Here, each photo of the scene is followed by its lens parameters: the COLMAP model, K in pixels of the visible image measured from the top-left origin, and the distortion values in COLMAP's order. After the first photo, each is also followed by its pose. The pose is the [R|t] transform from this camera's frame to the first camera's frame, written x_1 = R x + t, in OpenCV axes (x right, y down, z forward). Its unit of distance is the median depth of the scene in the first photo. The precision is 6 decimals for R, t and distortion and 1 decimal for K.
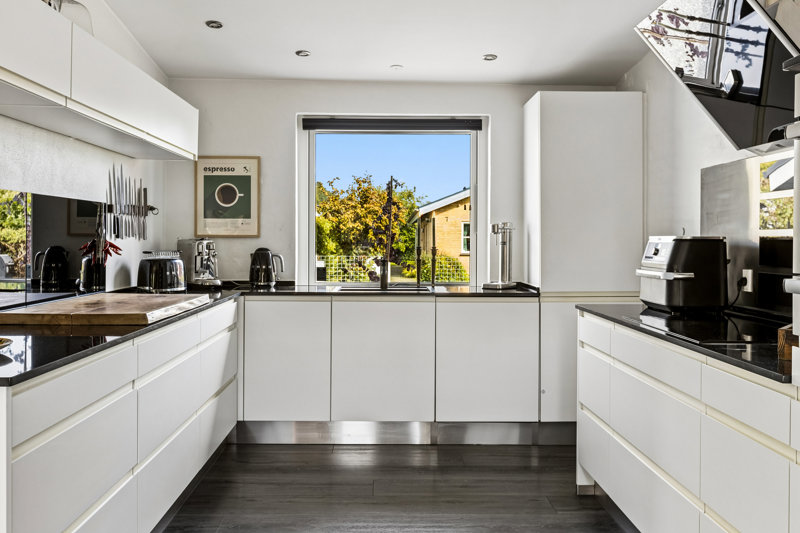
lens RADIAL K [[764.5, 0, 399.1], [0, 764.5, 259.6], [0, 0, 1]] dist [-0.044403, 0.000000]
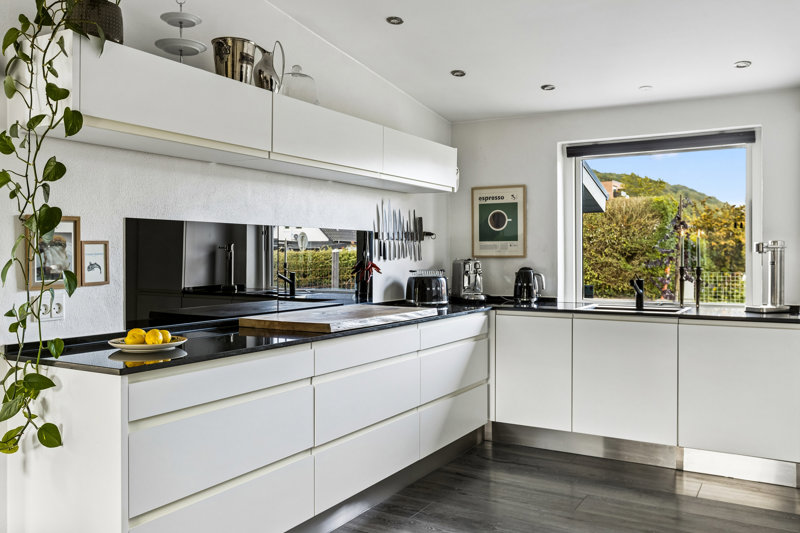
lens RADIAL K [[666.7, 0, 399.9], [0, 666.7, 269.1], [0, 0, 1]] dist [-0.025144, 0.021516]
pose [[0.848763, 0.005250, -0.528748, 0.178459], [-0.008986, 0.999950, -0.004496, -0.006749], [0.528697, 0.008568, 0.848767, 0.084544]]
